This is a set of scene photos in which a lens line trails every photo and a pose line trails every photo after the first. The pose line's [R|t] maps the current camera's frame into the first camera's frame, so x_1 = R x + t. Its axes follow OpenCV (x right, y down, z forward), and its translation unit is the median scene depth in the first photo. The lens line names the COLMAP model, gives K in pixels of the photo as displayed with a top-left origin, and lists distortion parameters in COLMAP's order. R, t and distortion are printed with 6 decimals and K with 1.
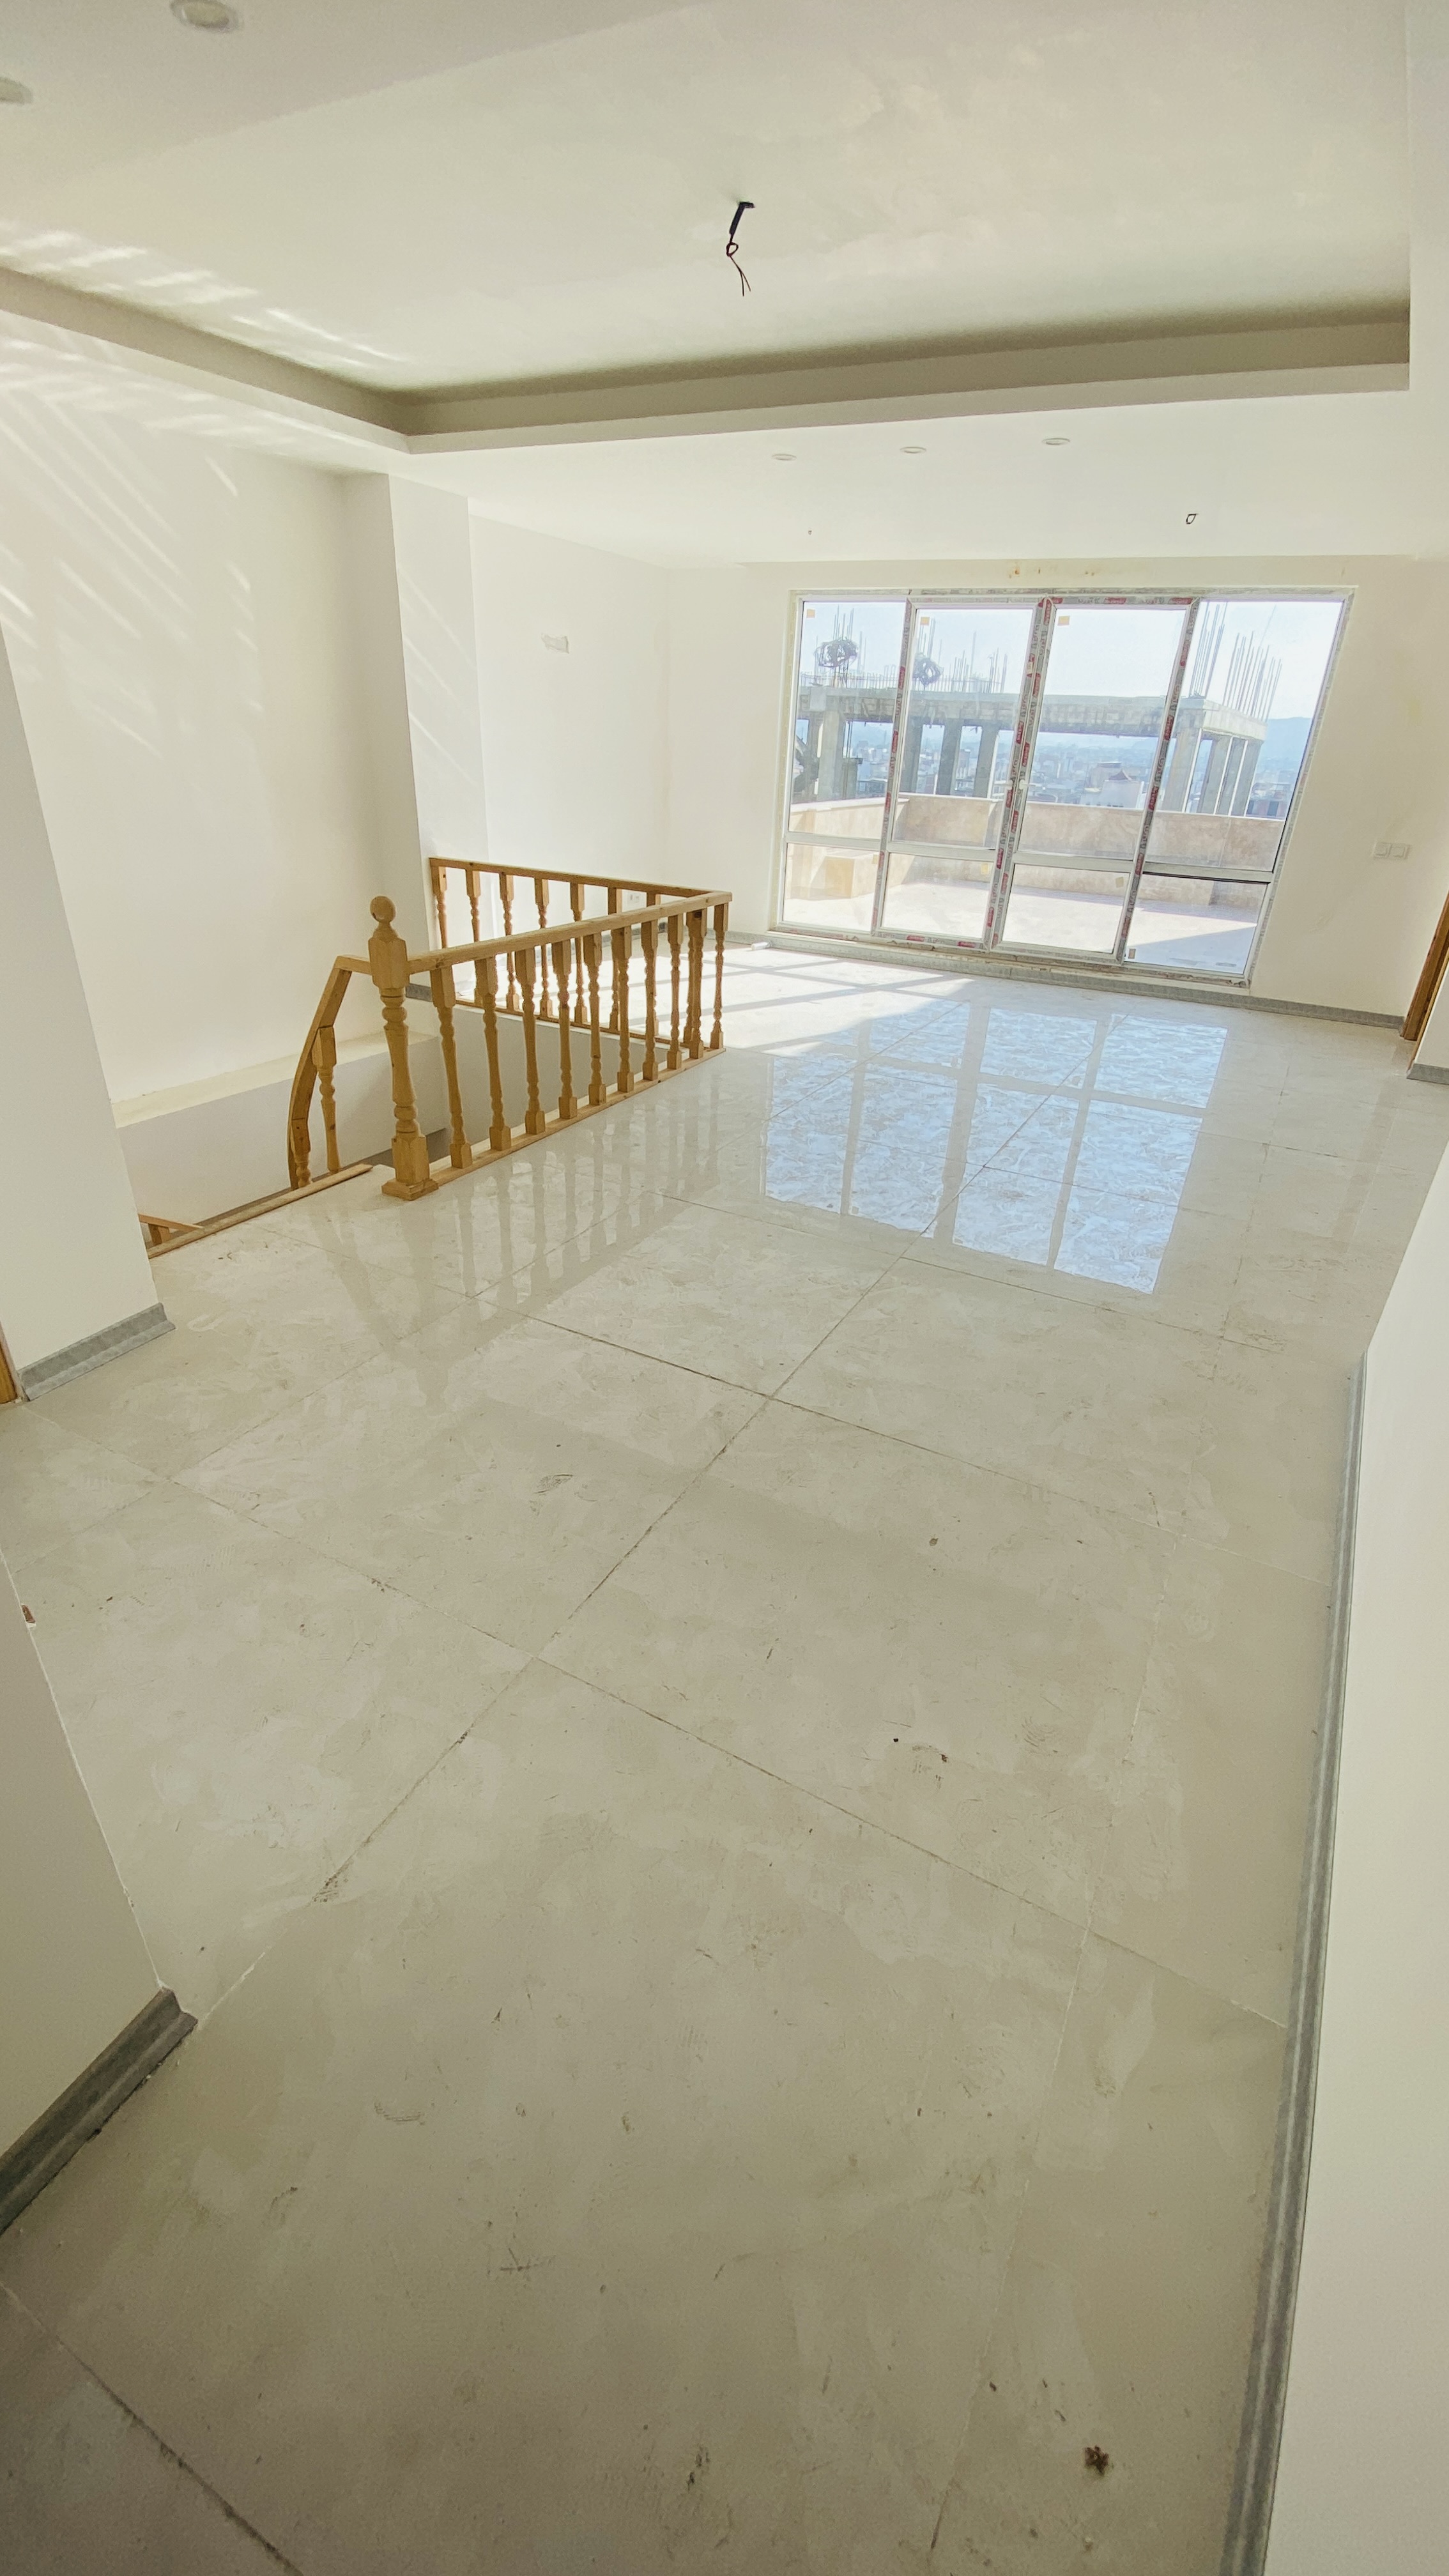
lens RADIAL K [[1069.3, 0, 718.8], [0, 1069.3, 1283.8], [0, 0, 1]] dist [-0.004602, -0.012176]
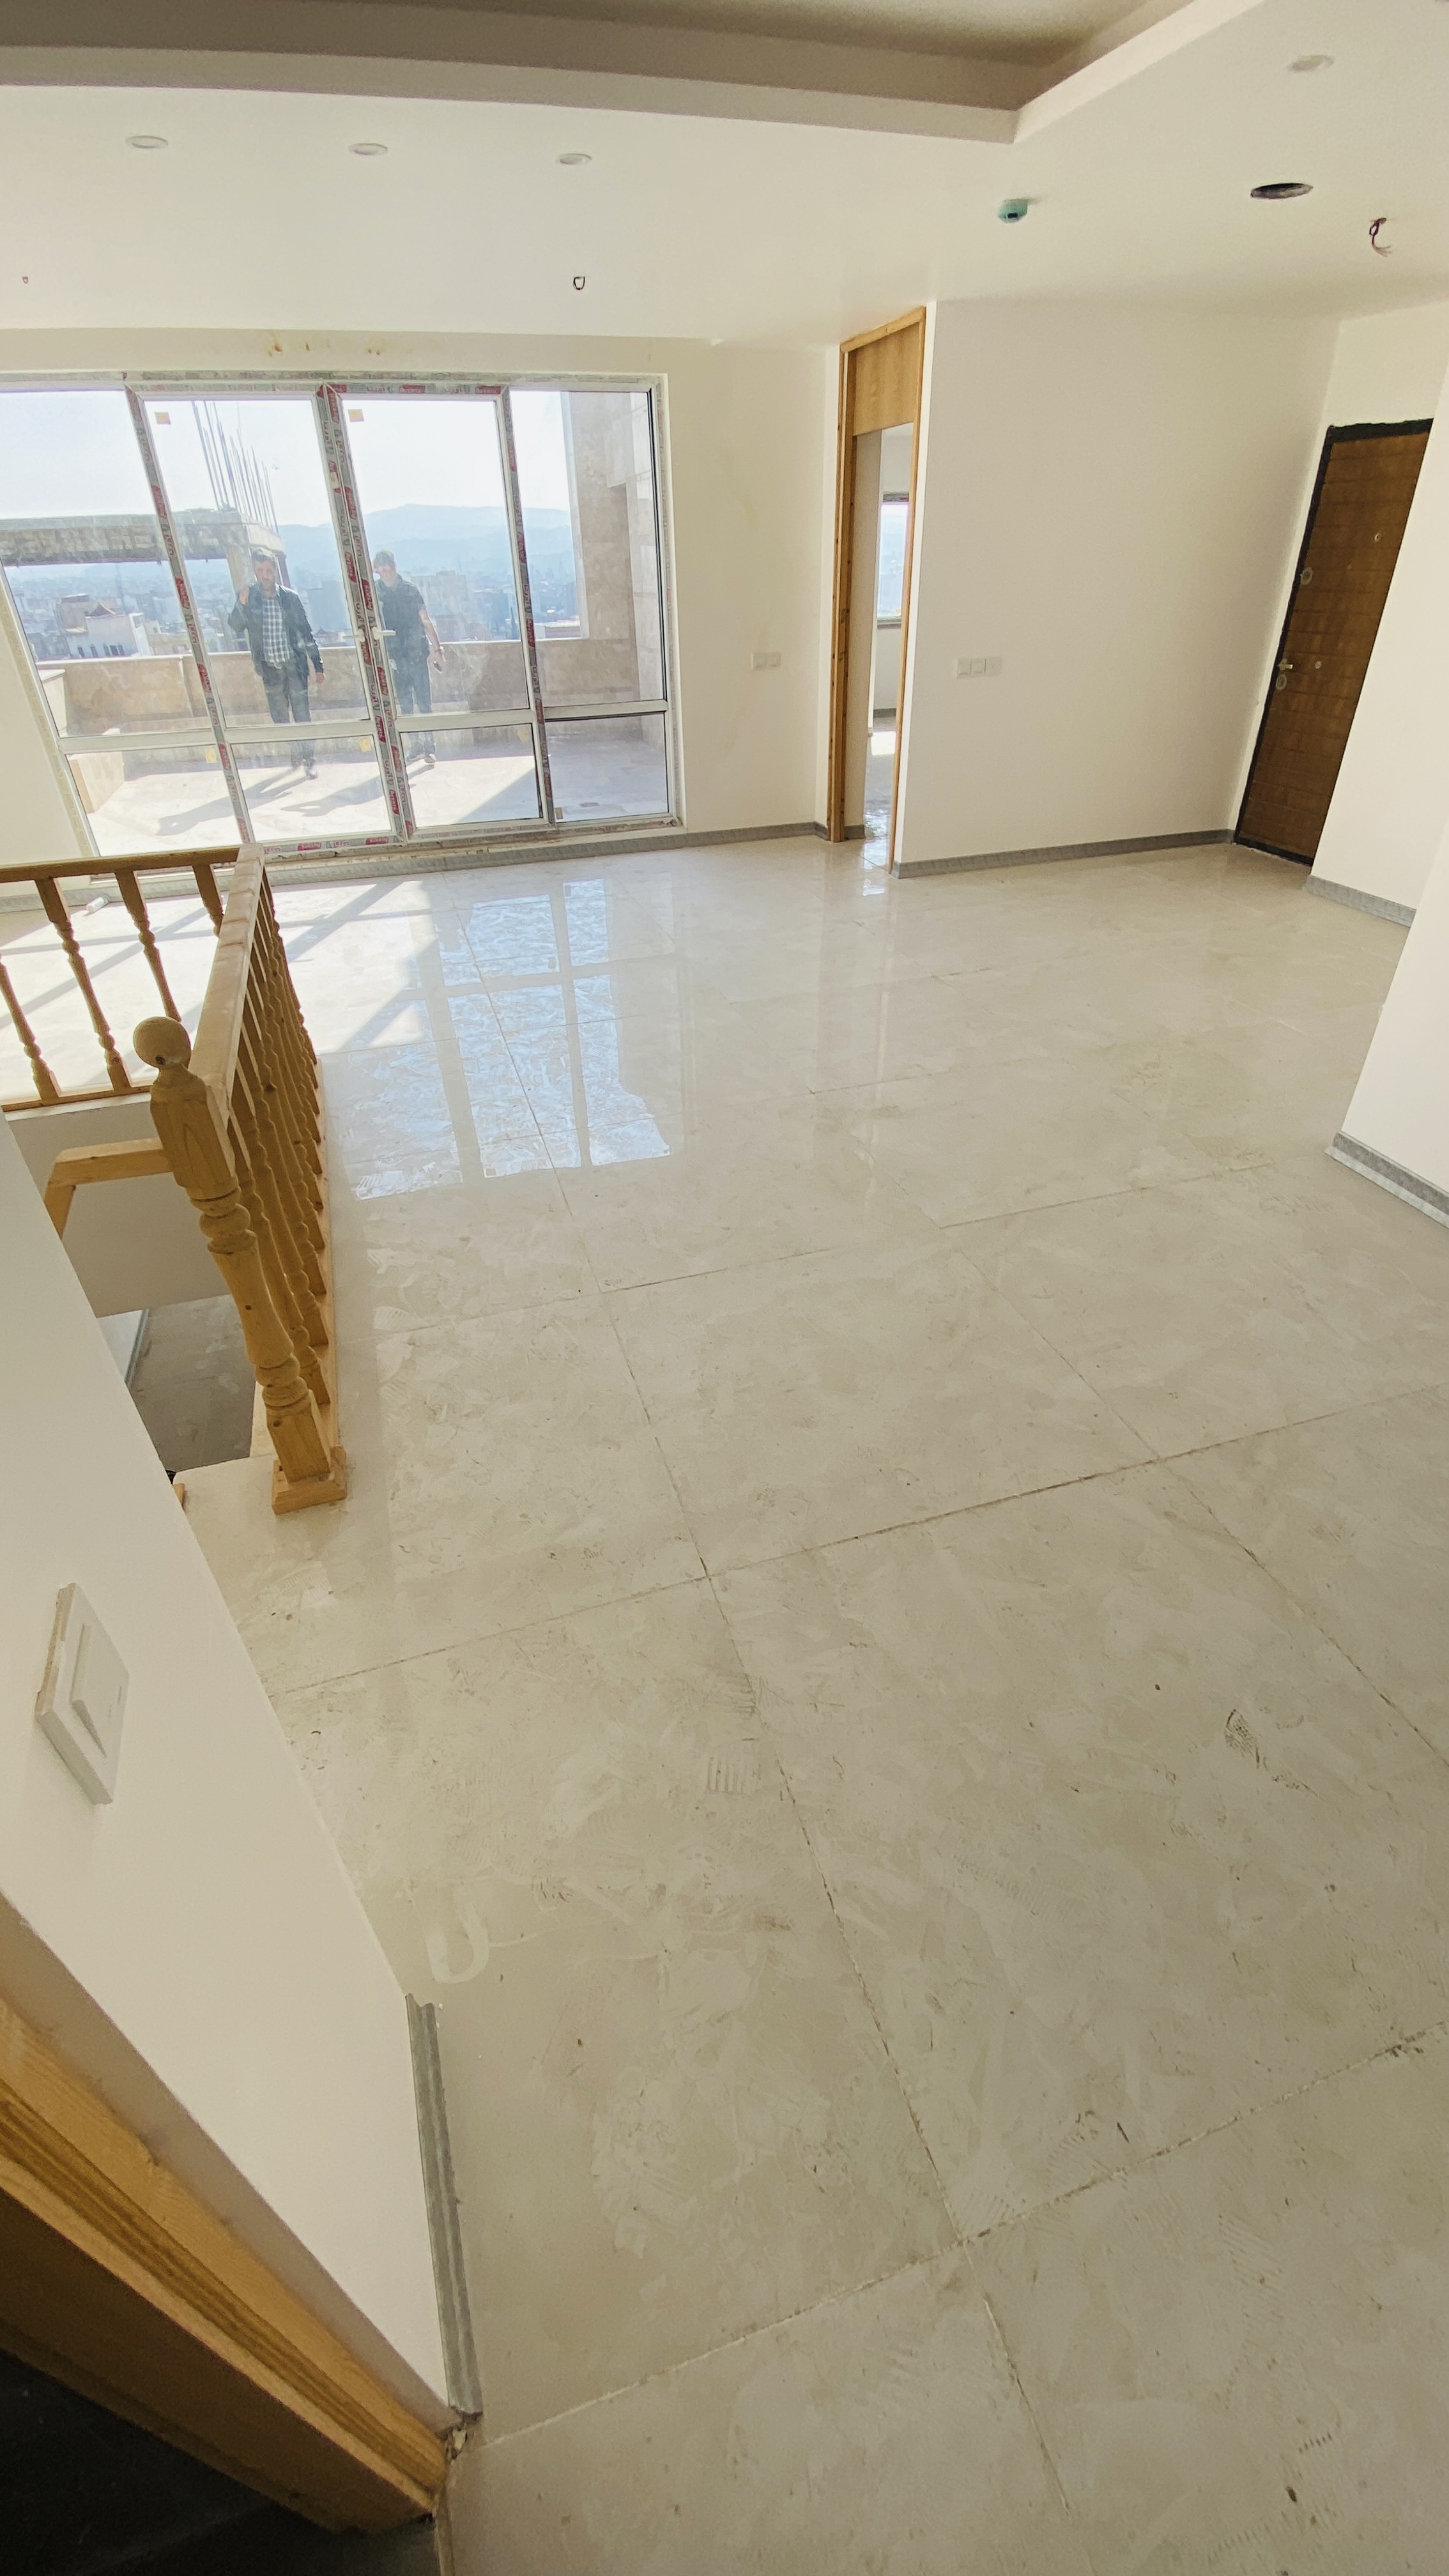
lens RADIAL K [[1069.3, 0, 739.1], [0, 1069.3, 1289.7], [0, 0, 1]] dist [-0.004602, -0.012176]
pose [[0.703551, -0.439167, 0.558702, -0.208797], [0.369330, 0.897638, 0.240504, -0.116004], [-0.607133, 0.037139, 0.793732, 0.216278]]
